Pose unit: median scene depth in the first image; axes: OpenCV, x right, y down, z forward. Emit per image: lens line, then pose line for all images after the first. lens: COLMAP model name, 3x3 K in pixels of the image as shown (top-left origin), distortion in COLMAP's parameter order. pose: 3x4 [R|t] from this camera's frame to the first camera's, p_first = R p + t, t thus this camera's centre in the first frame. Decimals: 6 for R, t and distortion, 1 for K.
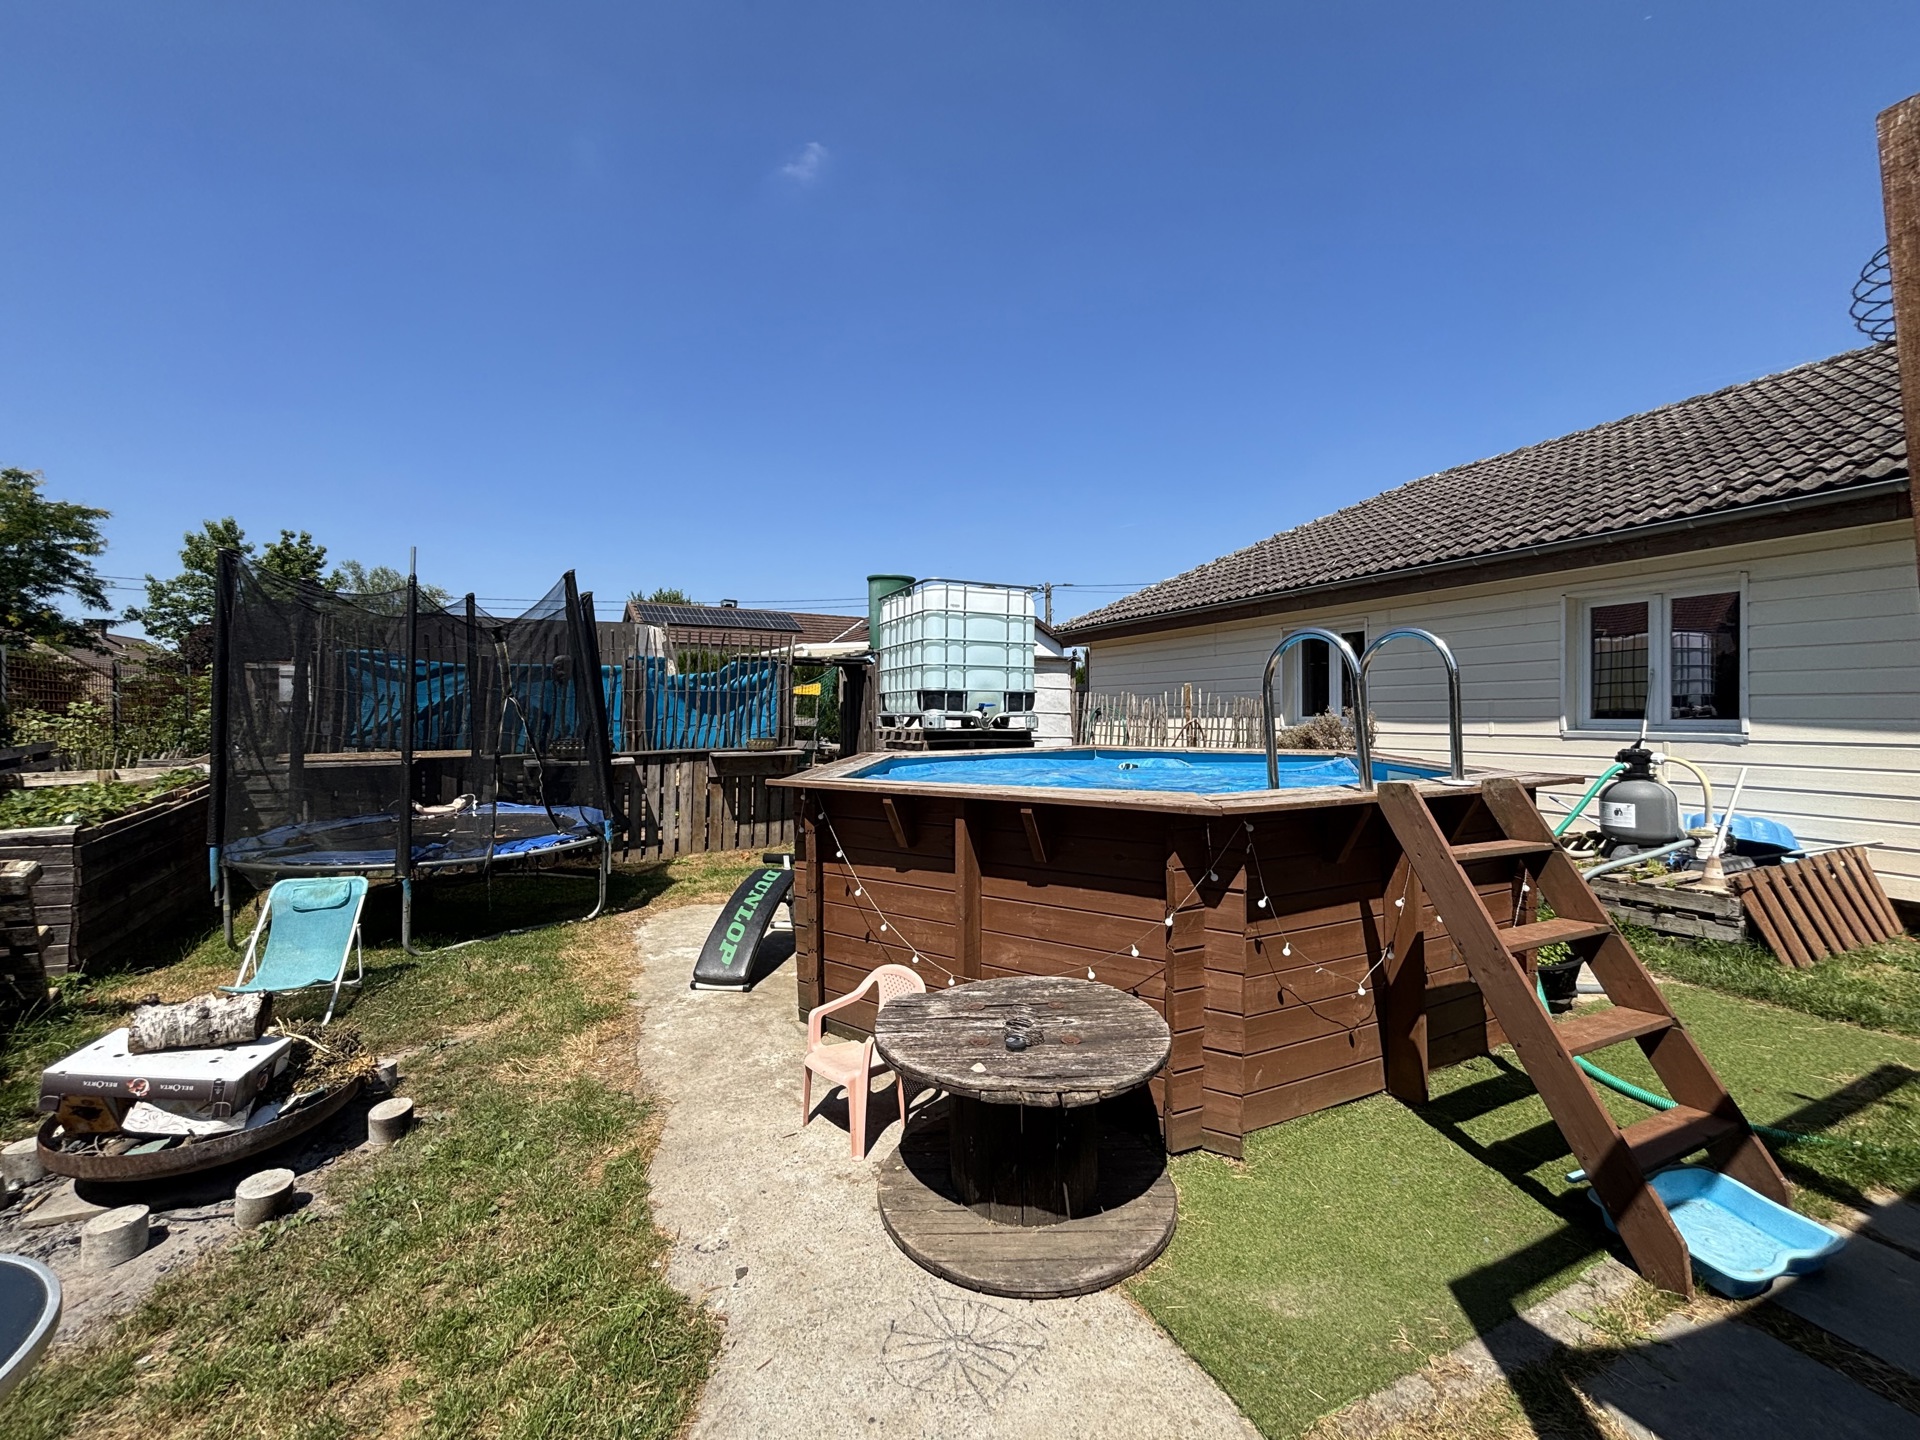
lens RADIAL K [[766.6, 0, 954.4], [0, 766.6, 720.1], [0, 0, 1]] dist [0.001960, -0.000029]
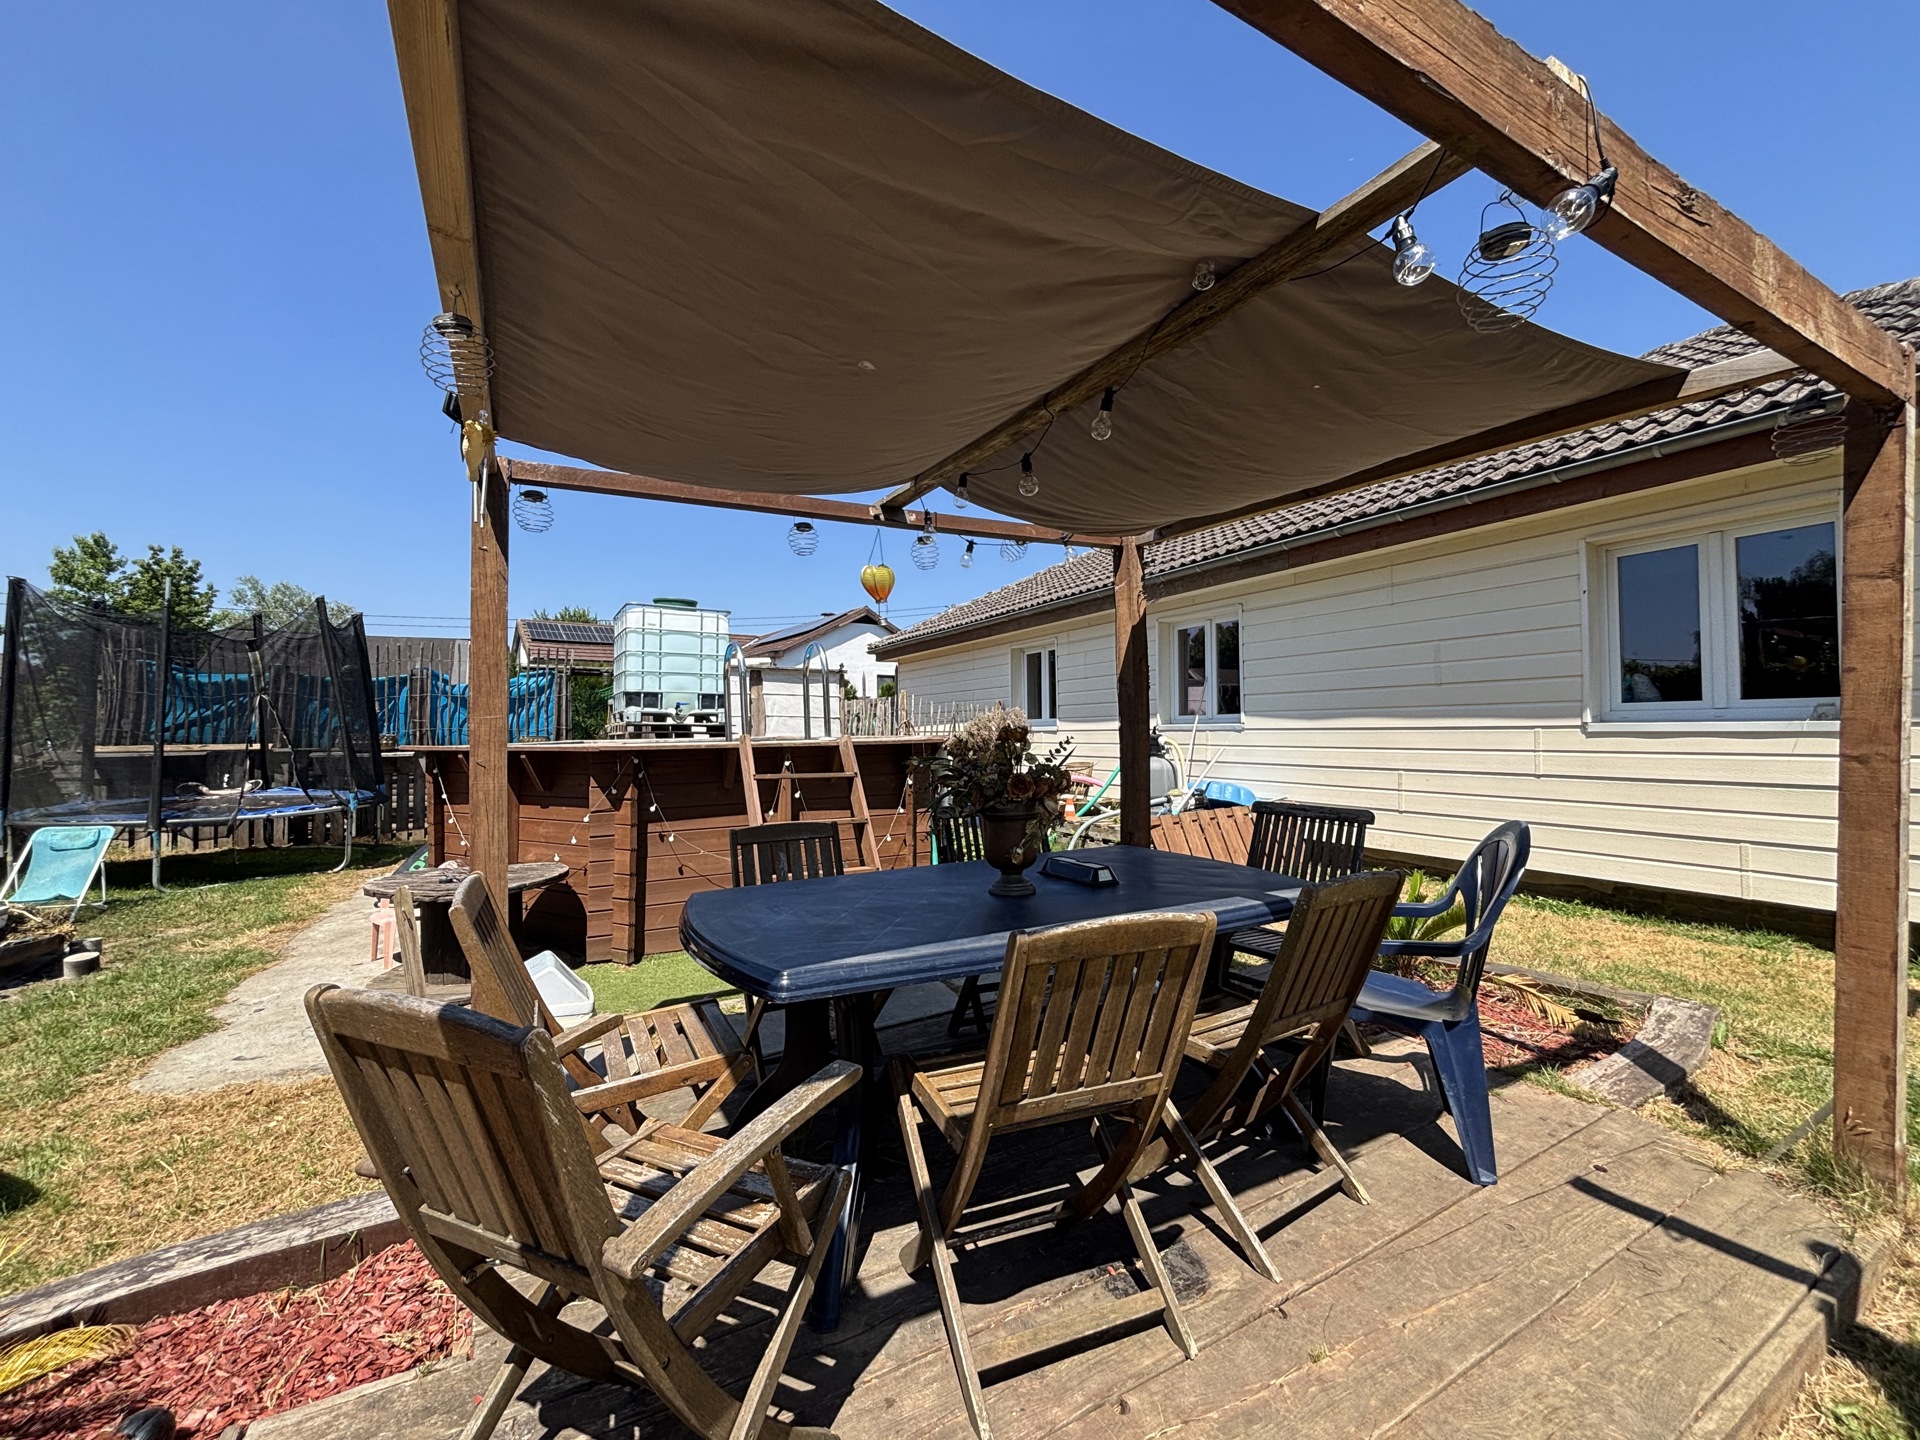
lens RADIAL K [[766.1, 0, 962.3], [0, 766.1, 730.0], [0, 0, 1]] dist [-0.003273, -0.000279]
pose [[0.997115, -0.002578, 0.075862, 0.394020], [0.003642, 0.999897, -0.013884, 0.041204], [-0.075818, 0.014120, 0.997022, -0.281472]]
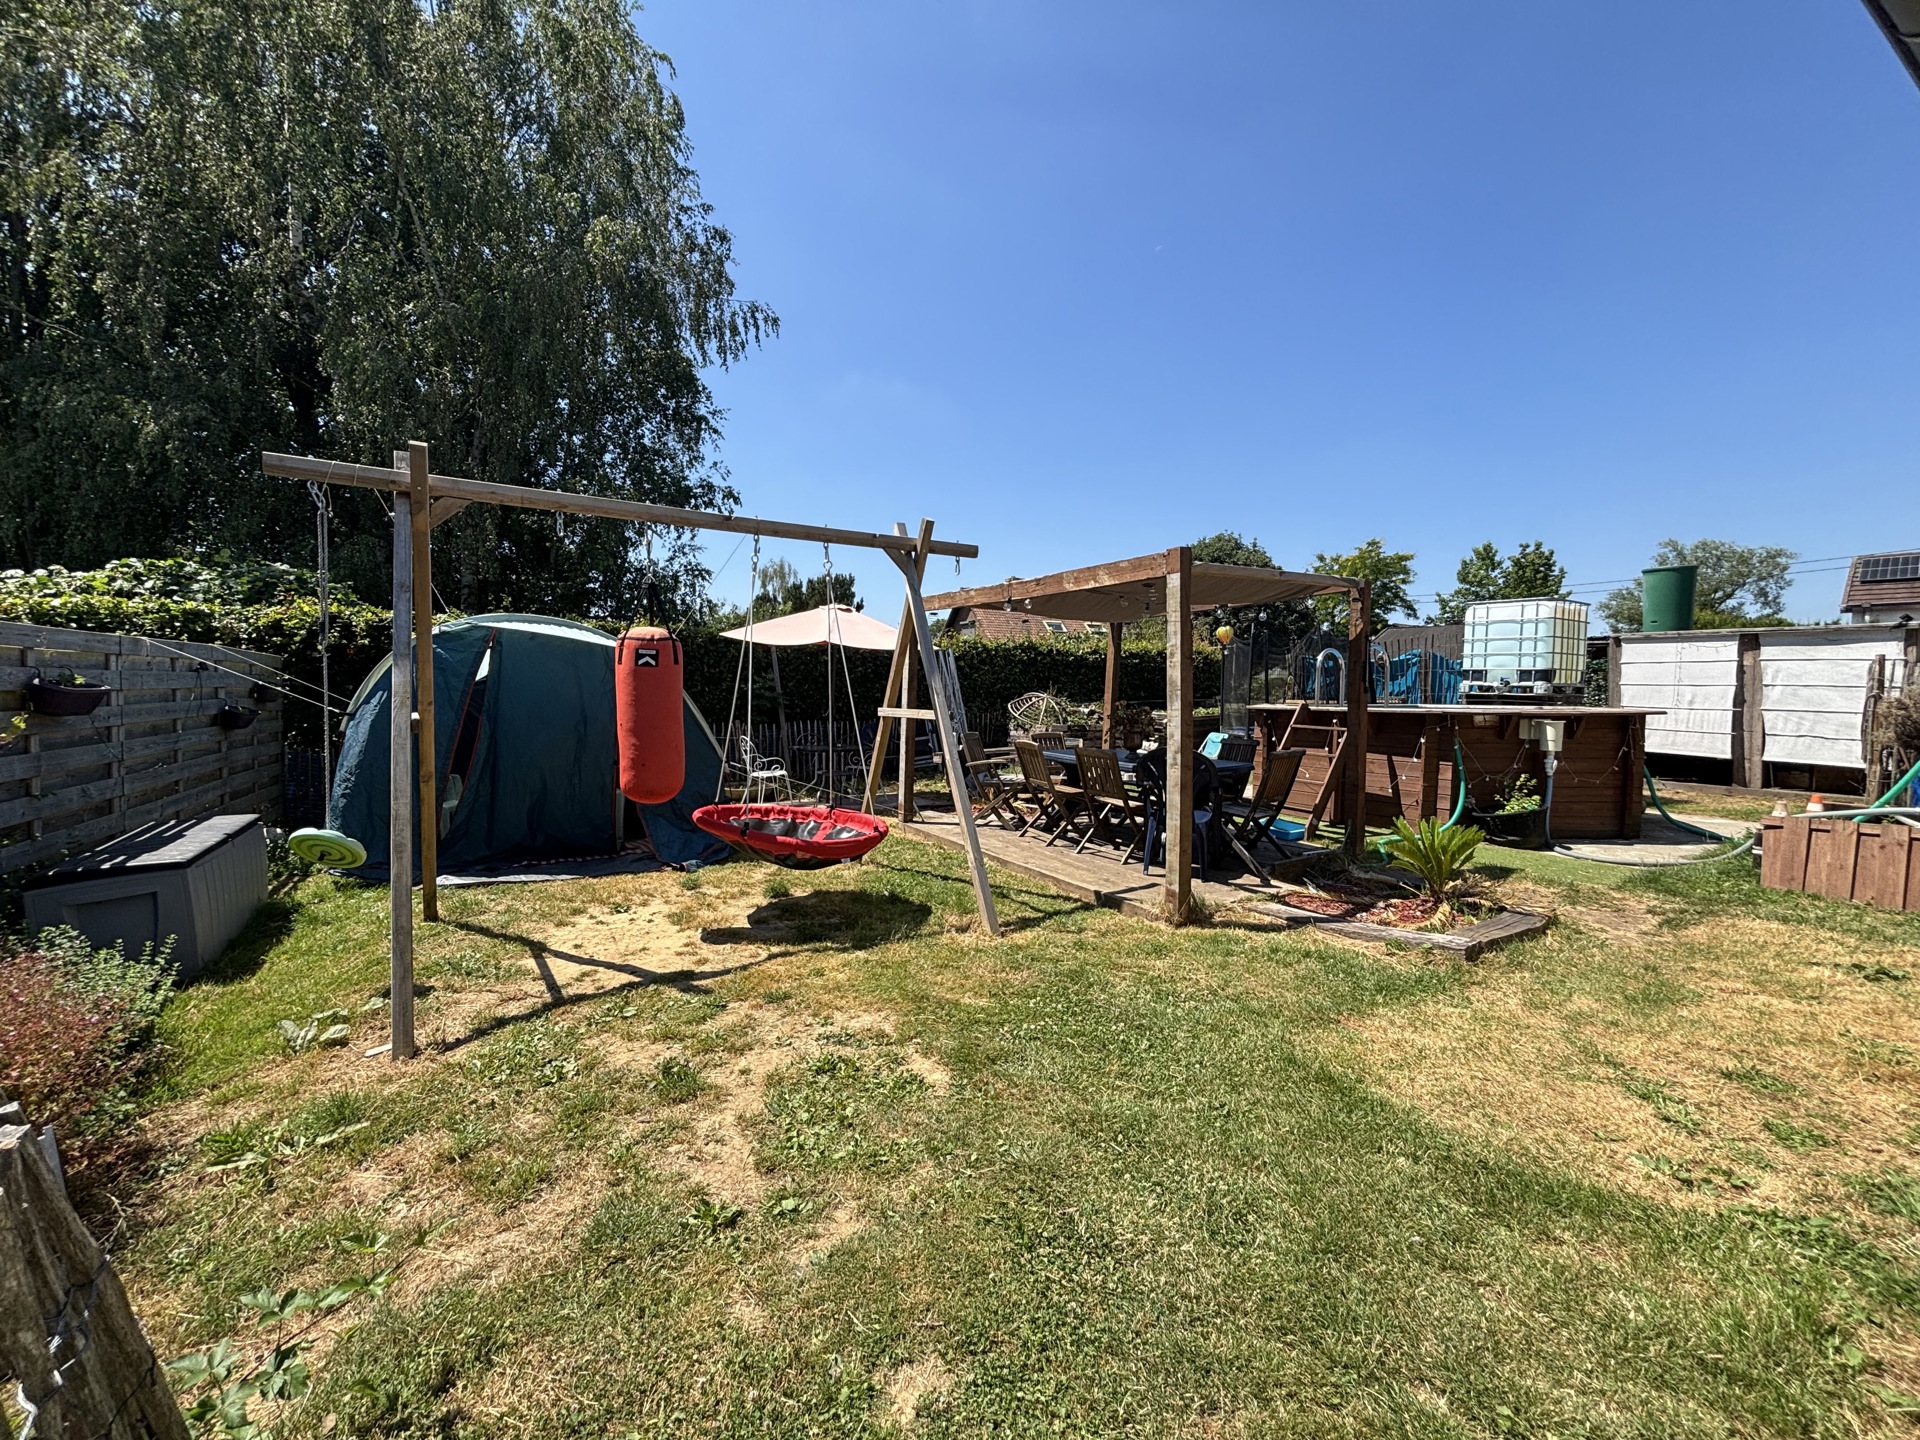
lens RADIAL K [[766.6, 0, 954.4], [0, 766.6, 720.1], [0, 0, 1]] dist [0.001960, -0.000029]
pose [[0.104077, 0.049757, -0.993324, 1.459465], [-0.021014, 0.998635, 0.047821, 0.014337], [0.994347, 0.015896, 0.104981, -0.287862]]
